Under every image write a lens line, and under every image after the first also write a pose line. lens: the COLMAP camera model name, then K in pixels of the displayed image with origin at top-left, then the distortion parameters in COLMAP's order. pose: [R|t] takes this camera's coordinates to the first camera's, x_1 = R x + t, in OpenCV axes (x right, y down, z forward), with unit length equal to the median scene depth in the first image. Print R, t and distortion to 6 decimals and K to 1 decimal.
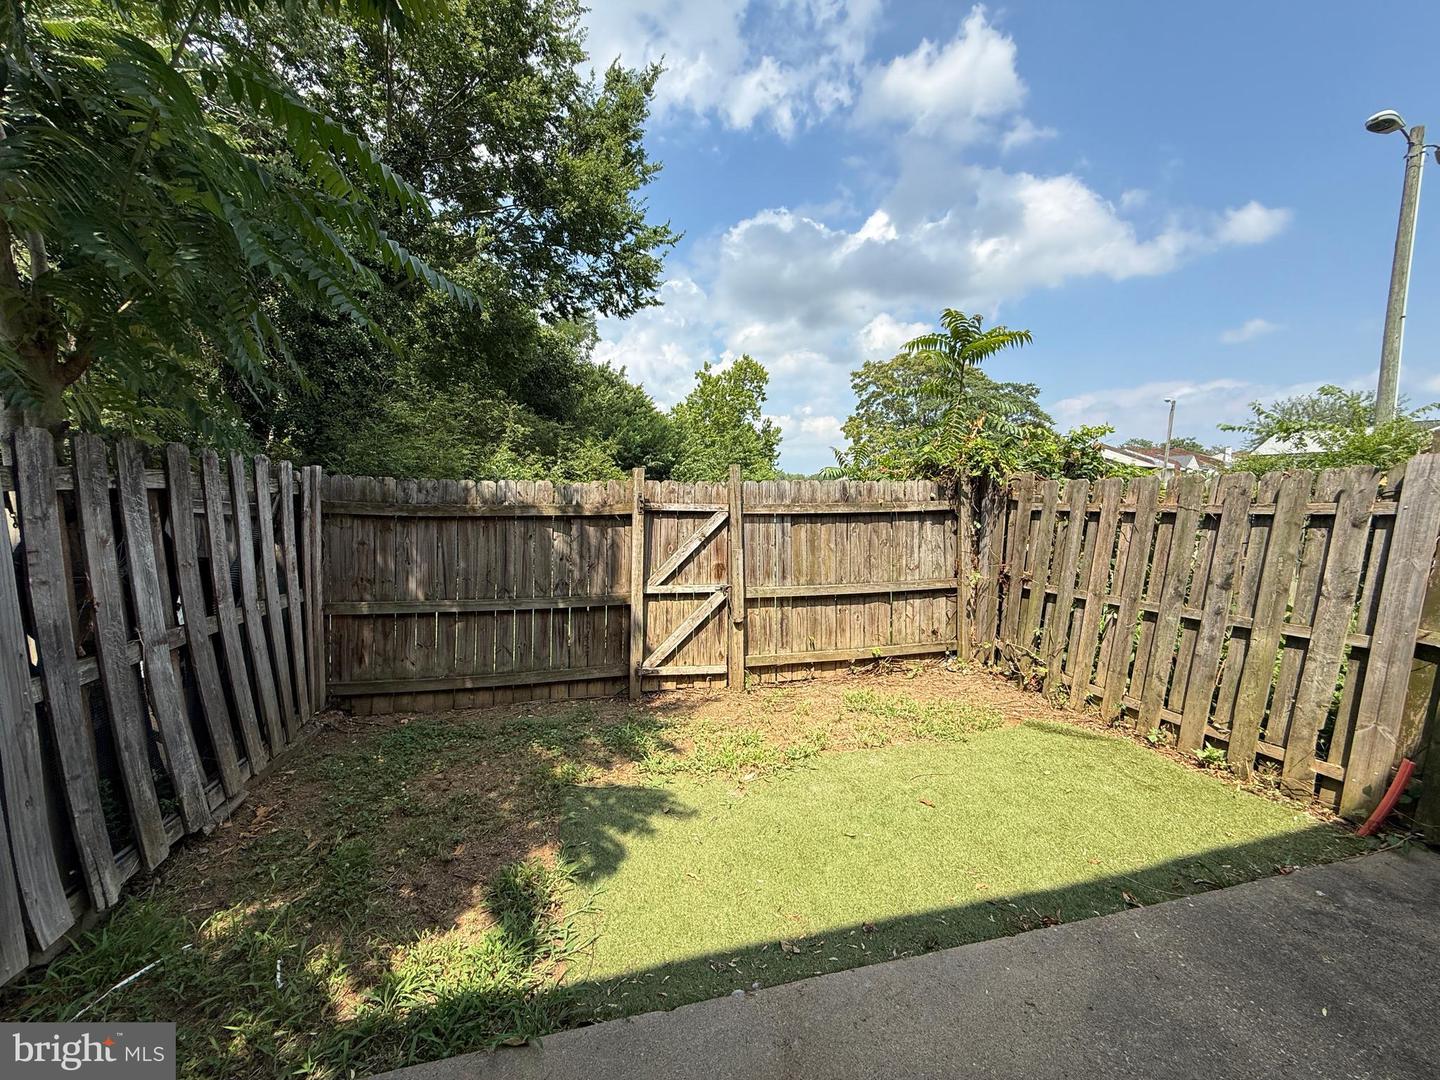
lens RADIAL K [[578.8, 0, 715.6], [0, 578.8, 541.5], [0, 0, 1]] dist [0.000237, 0.000605]
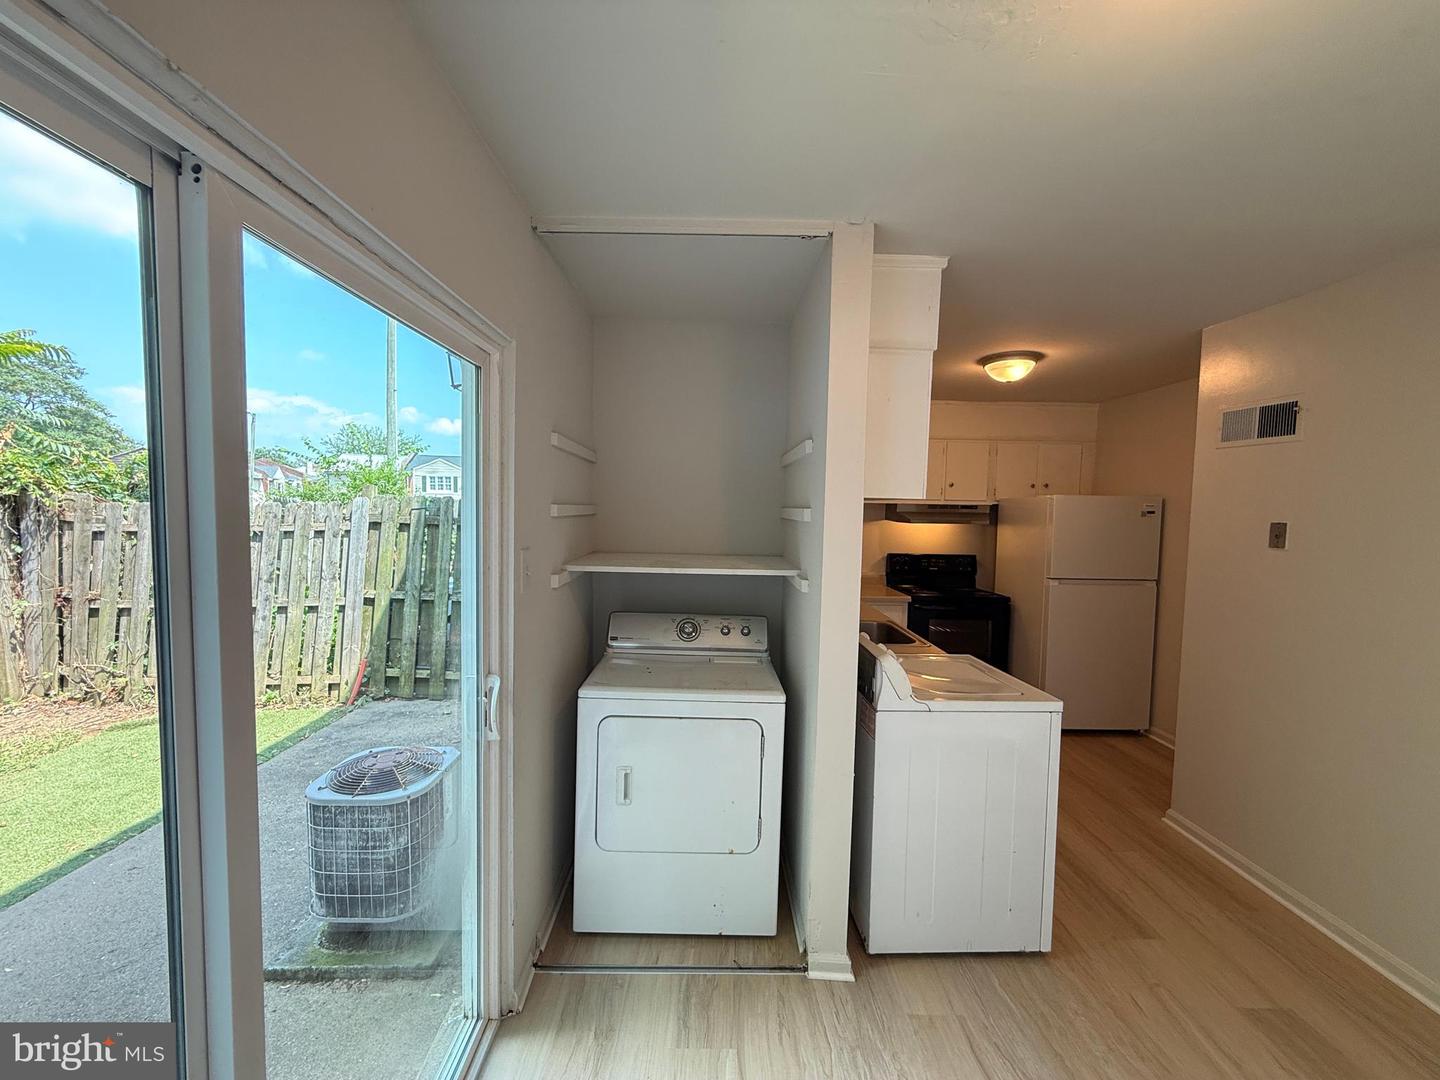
lens RADIAL K [[578.8, 0, 715.6], [0, 578.8, 541.5], [0, 0, 1]] dist [0.000237, 0.000605]
pose [[0.243347, -0.054921, 0.968383, -0.188119], [0.066911, 0.996968, 0.039728, -0.002523], [-0.967629, 0.055127, 0.246284, -0.334054]]
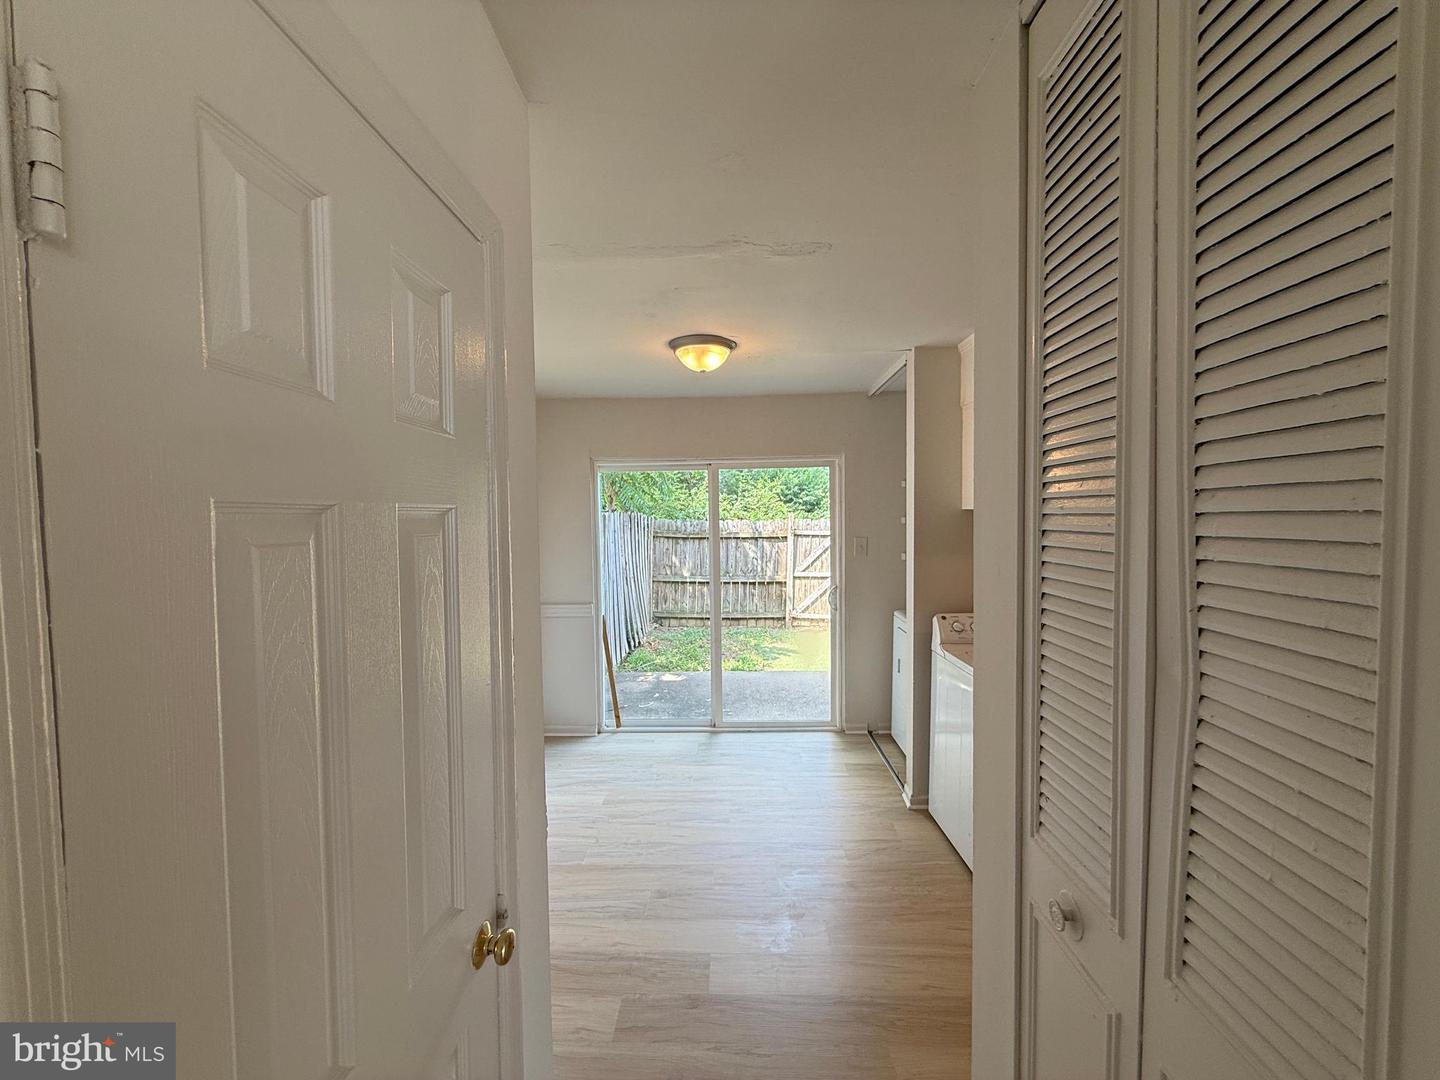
lens RADIAL K [[578.8, 0, 715.6], [0, 578.8, 541.5], [0, 0, 1]] dist [0.000237, 0.000605]
pose [[0.961007, -0.002015, -0.276516, 0.169465], [-0.008746, 0.999252, -0.037678, 0.050123], [0.276385, 0.038627, 0.960270, -0.984924]]
